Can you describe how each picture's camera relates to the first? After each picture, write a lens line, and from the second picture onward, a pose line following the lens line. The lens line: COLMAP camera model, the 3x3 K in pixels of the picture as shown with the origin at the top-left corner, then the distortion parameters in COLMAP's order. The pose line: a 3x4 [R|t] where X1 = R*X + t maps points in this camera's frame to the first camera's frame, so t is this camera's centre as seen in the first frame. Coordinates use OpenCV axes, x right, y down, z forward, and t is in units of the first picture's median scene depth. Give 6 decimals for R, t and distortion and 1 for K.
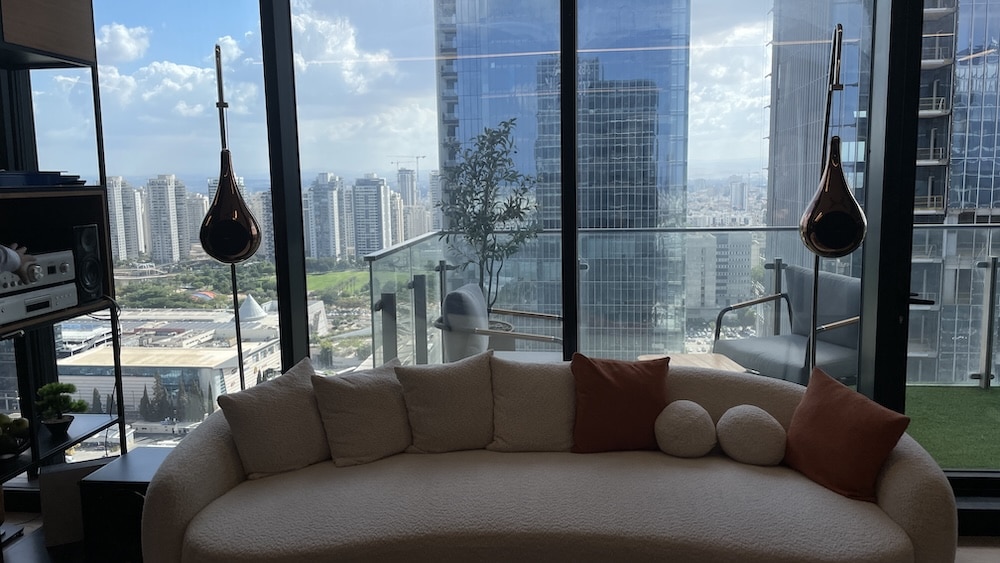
lens RADIAL K [[762.9, 0, 506.8], [0, 762.9, 276.2], [0, 0, 1]] dist [0.052571, -0.012266]
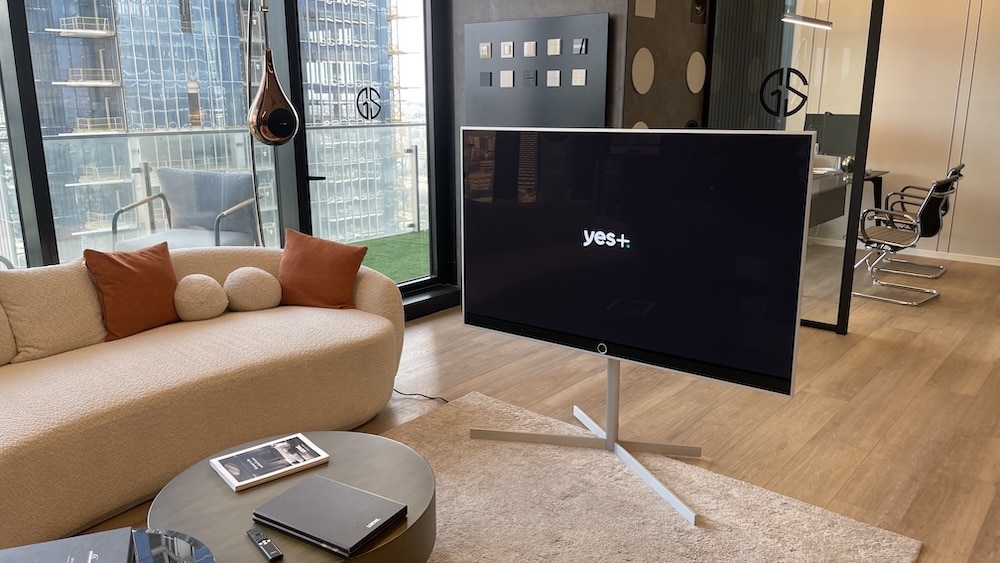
lens RADIAL K [[762.9, 0, 502.4], [0, 762.9, 279.7], [0, 0, 1]] dist [0.052571, -0.012266]
pose [[0.555276, -0.181816, 0.811549, -0.455325], [0.099284, 0.983324, 0.152369, 0.037198], [-0.825719, -0.004033, 0.564068, -0.049688]]
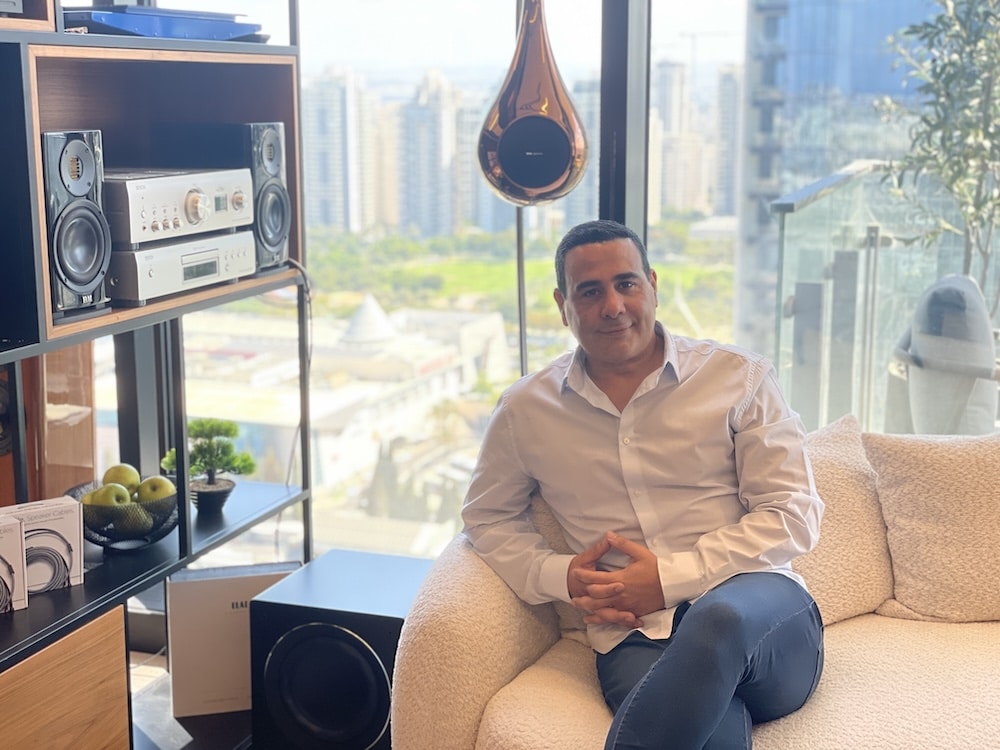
lens RADIAL K [[1493.7, 0, 496.3], [0, 1493.7, 375.8], [0, 0, 1]] dist [0.156330, 0.000000]
pose [[0.970547, 0.060159, -0.233281, -0.145926], [-0.044401, 0.996399, 0.072226, 0.024595], [0.236787, -0.059741, 0.969723, 0.037585]]
